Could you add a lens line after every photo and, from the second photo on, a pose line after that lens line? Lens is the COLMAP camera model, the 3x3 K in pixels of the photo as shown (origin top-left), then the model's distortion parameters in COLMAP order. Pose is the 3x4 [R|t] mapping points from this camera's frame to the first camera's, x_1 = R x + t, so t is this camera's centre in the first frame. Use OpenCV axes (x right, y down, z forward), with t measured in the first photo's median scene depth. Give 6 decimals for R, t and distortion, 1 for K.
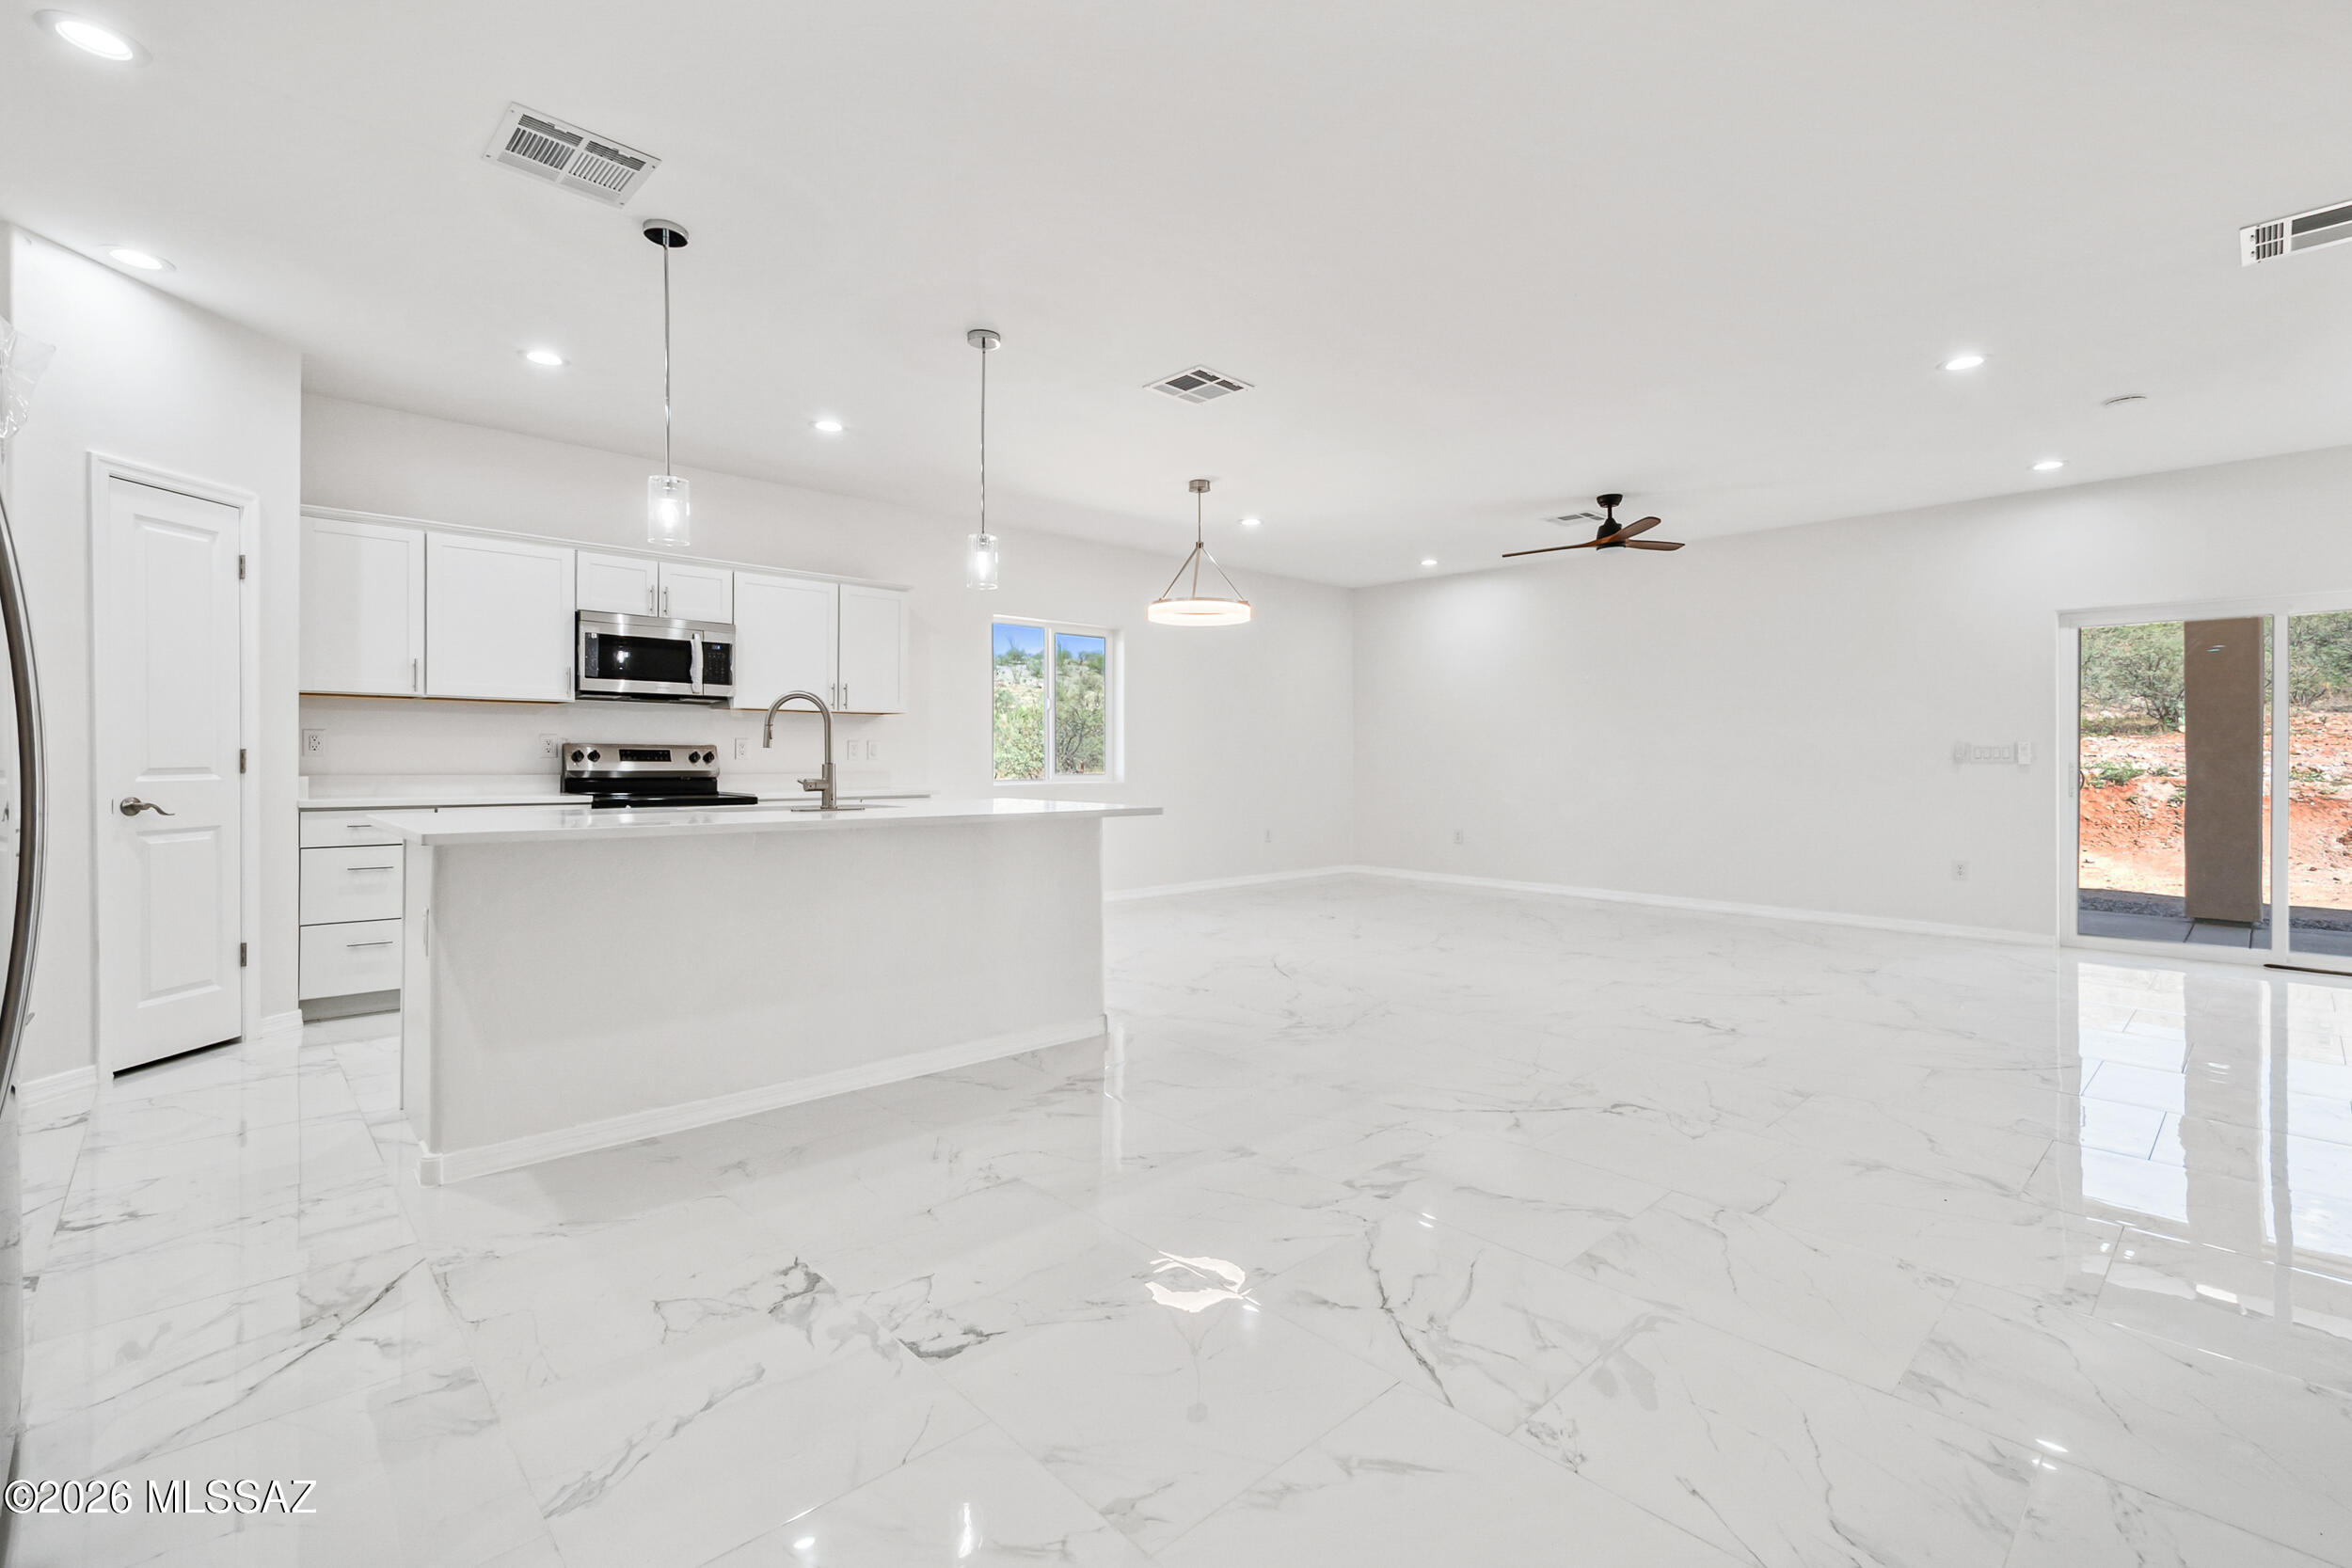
lens RADIAL K [[1035.8, 0, 1175.6], [0, 1035.8, 757.9], [0, 0, 1]] dist [0.010793, -0.000252]
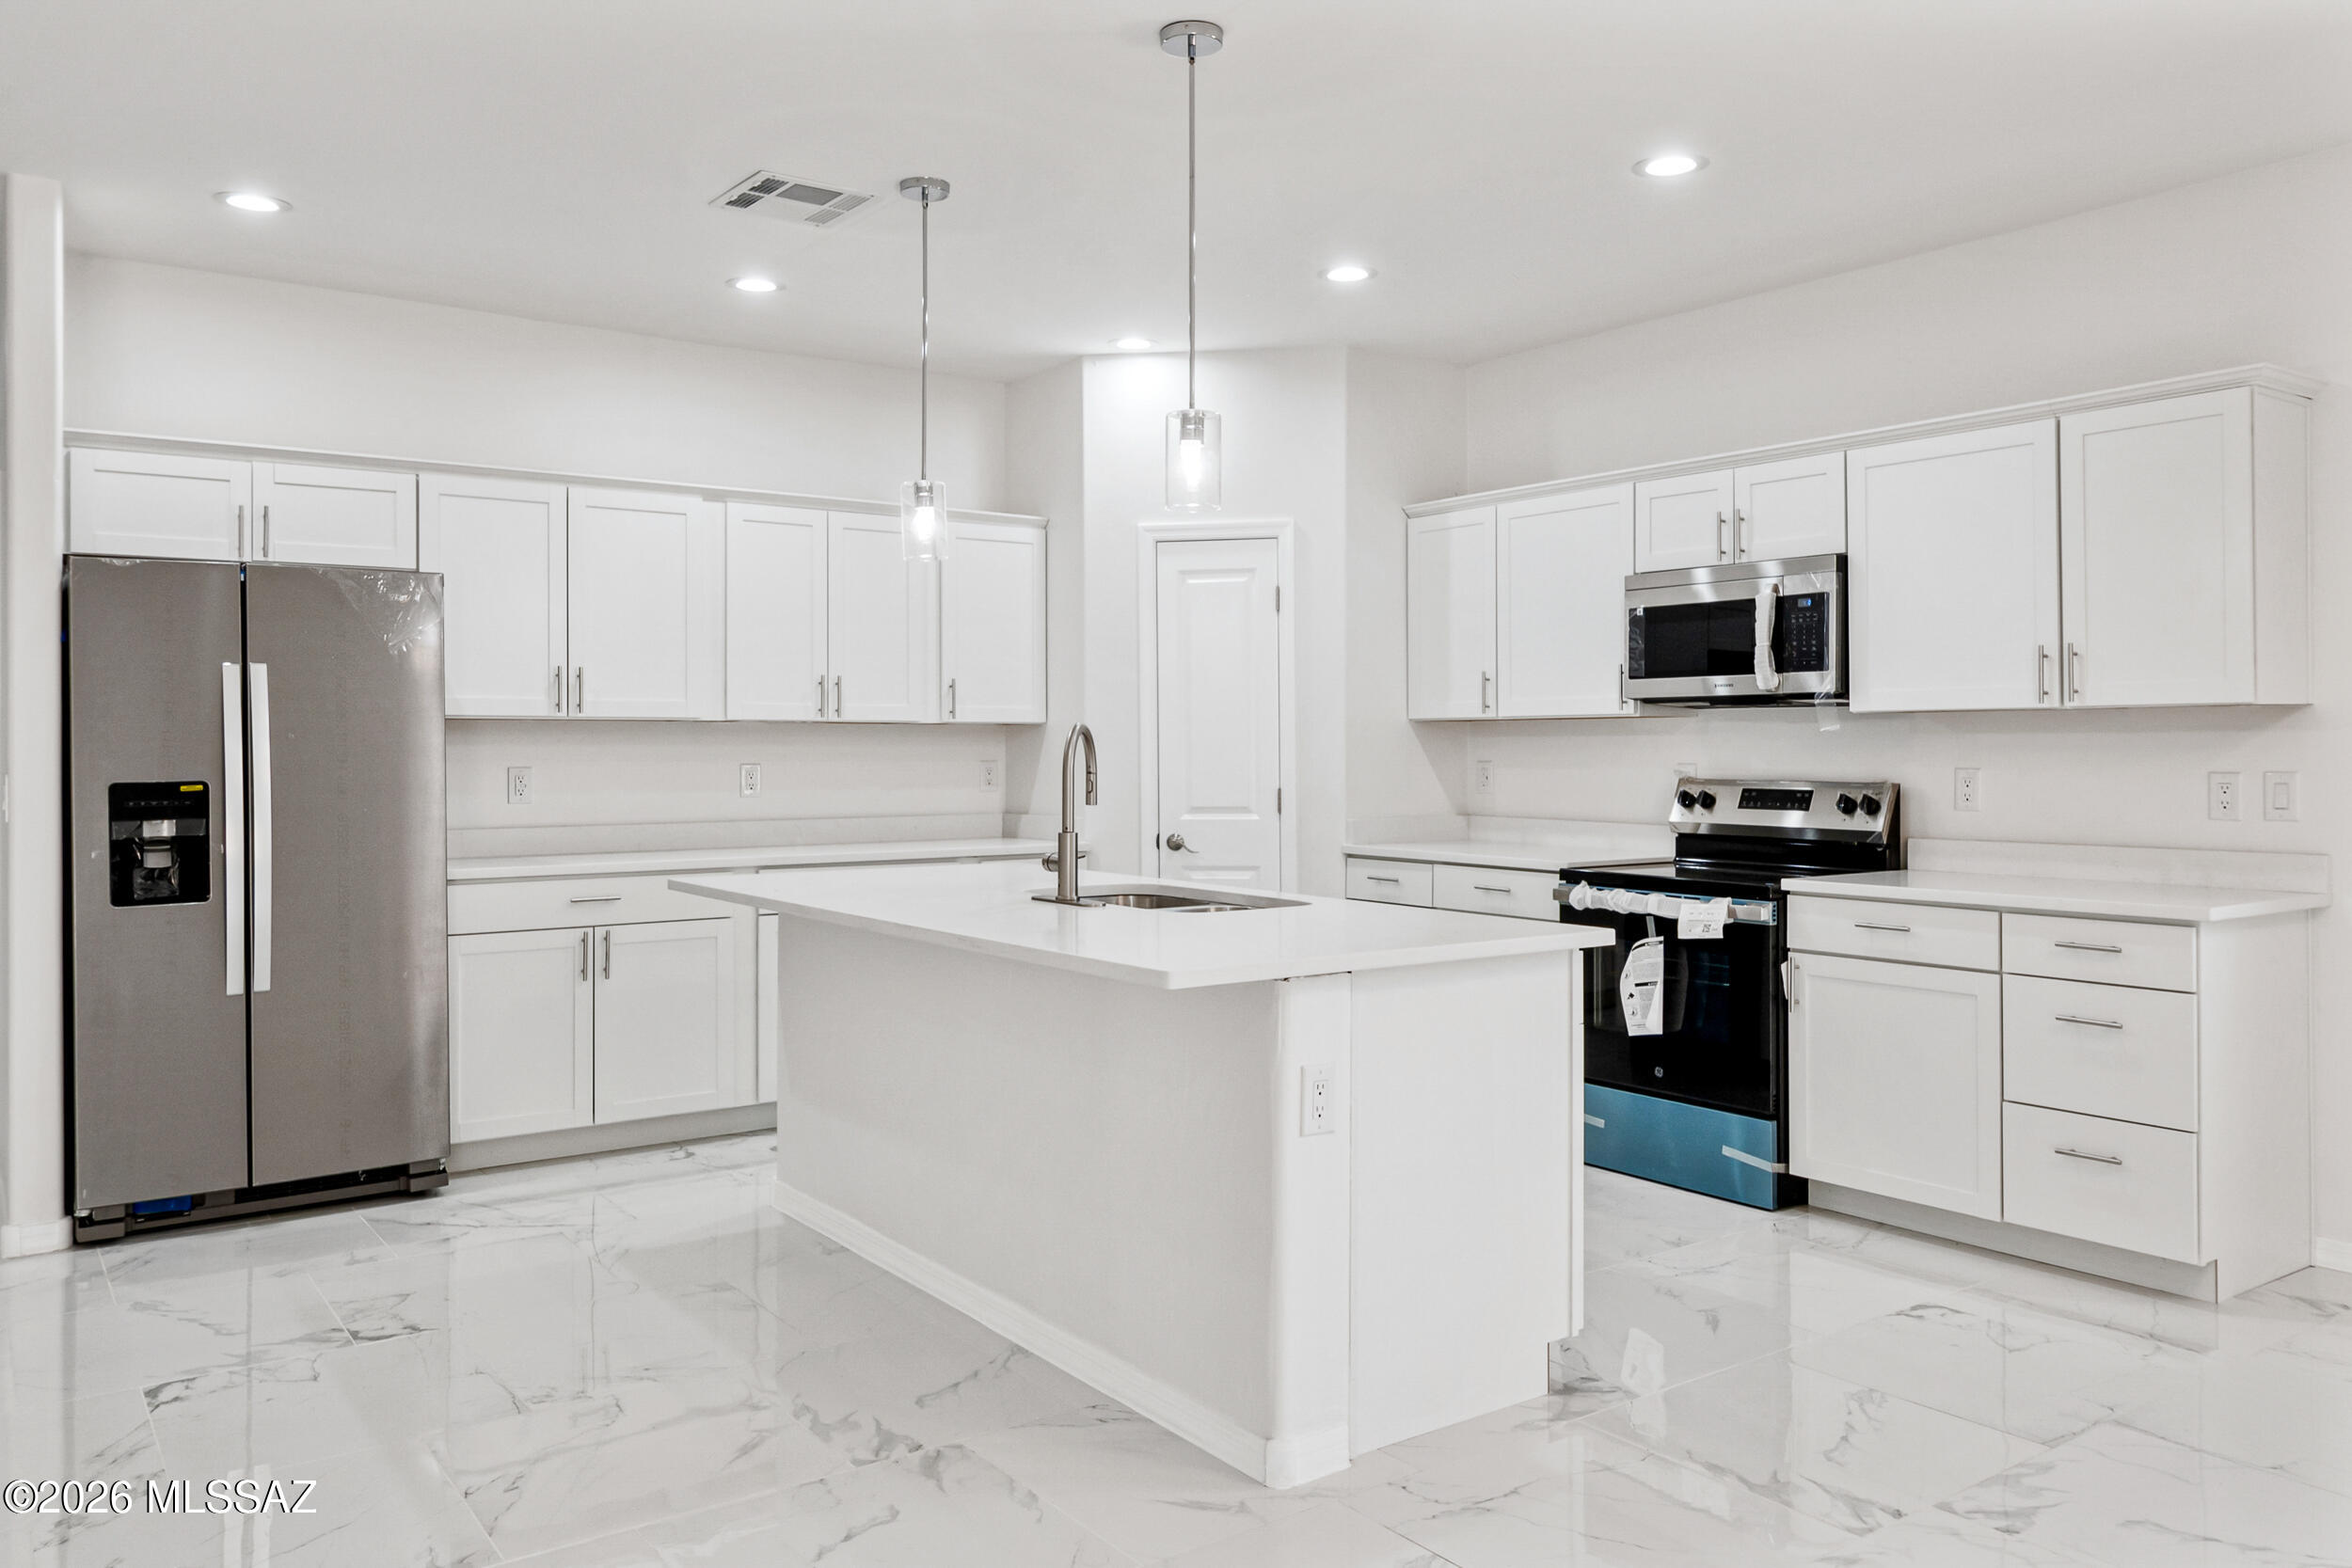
lens RADIAL K [[1710.1, 0, 1162.9], [0, 1710.1, 748.9], [0, 0, 1]] dist [0.006260, -0.001616]
pose [[-0.133110, -0.002972, -0.991097, 0.569874], [0.002512, 0.999991, -0.003336, -0.033459], [0.991098, -0.002934, -0.133101, 0.927558]]
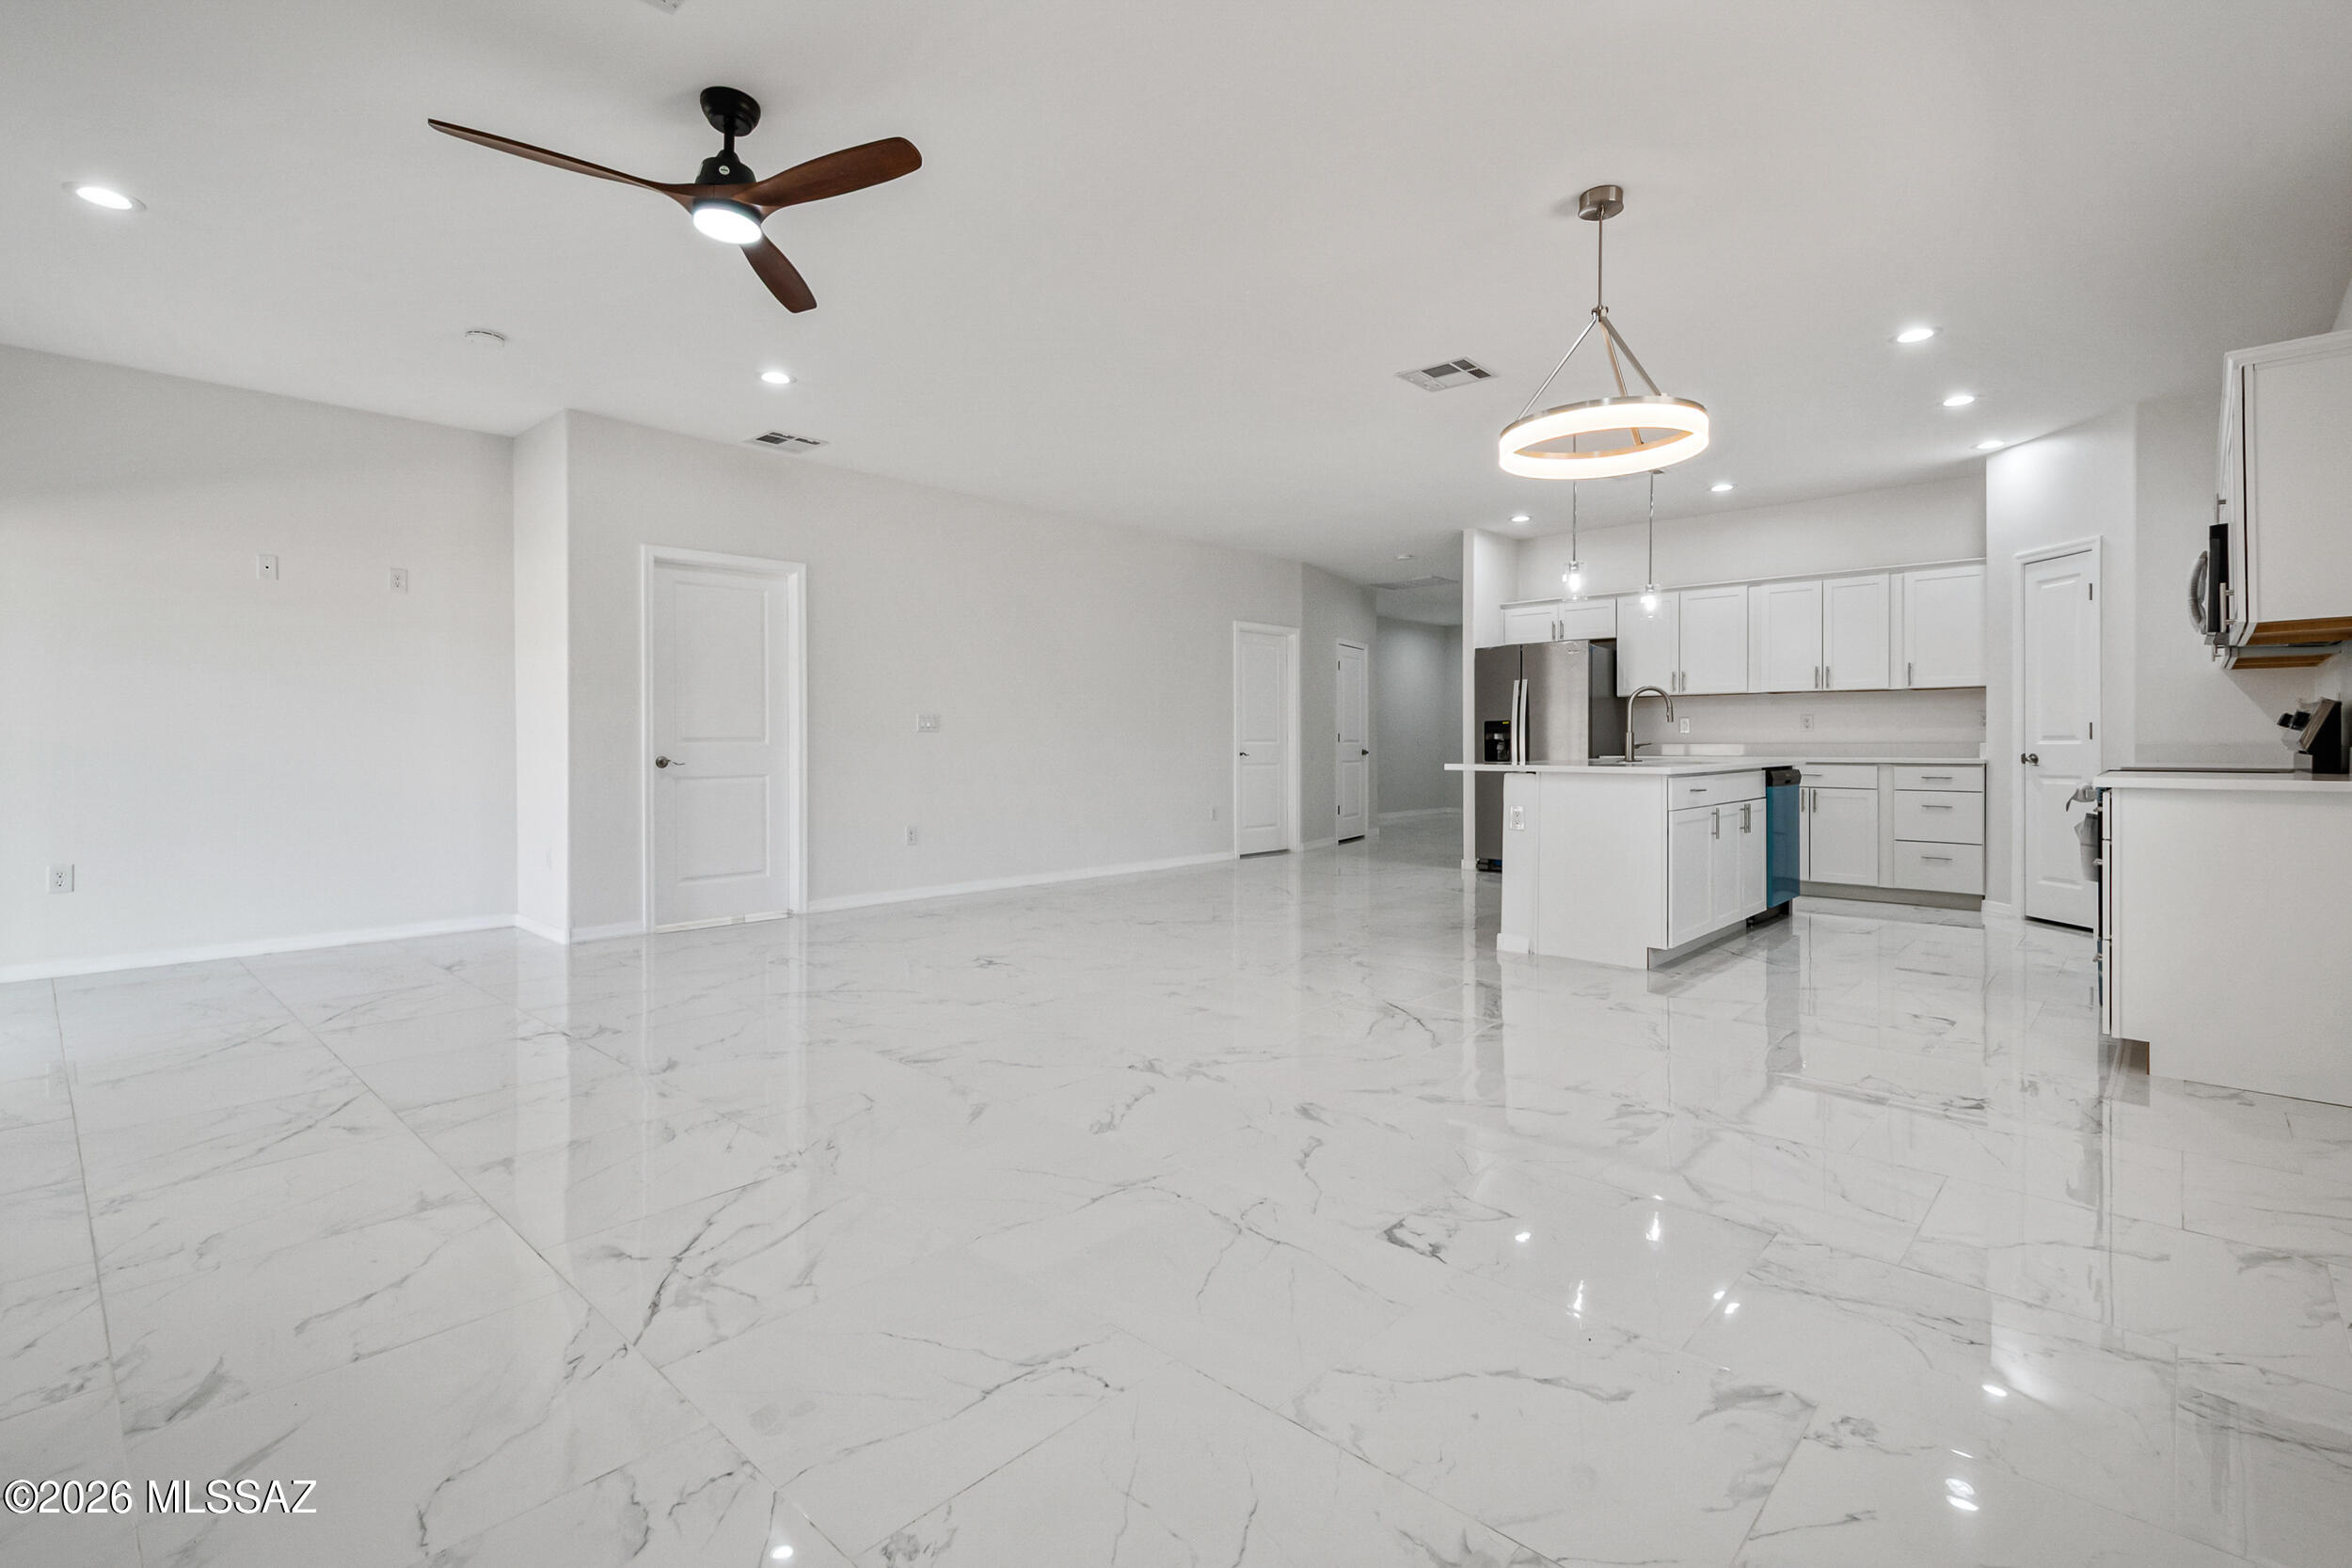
lens RADIAL K [[1062.7, 0, 1168.4], [0, 1062.7, 750.4], [0, 0, 1]] dist [0.009578, -0.000227]
pose [[-0.998025, -0.003496, -0.062725, 0.357209], [-0.003809, 0.999981, 0.004875, 0.022725], [0.062707, 0.005104, -0.998019, 1.972857]]
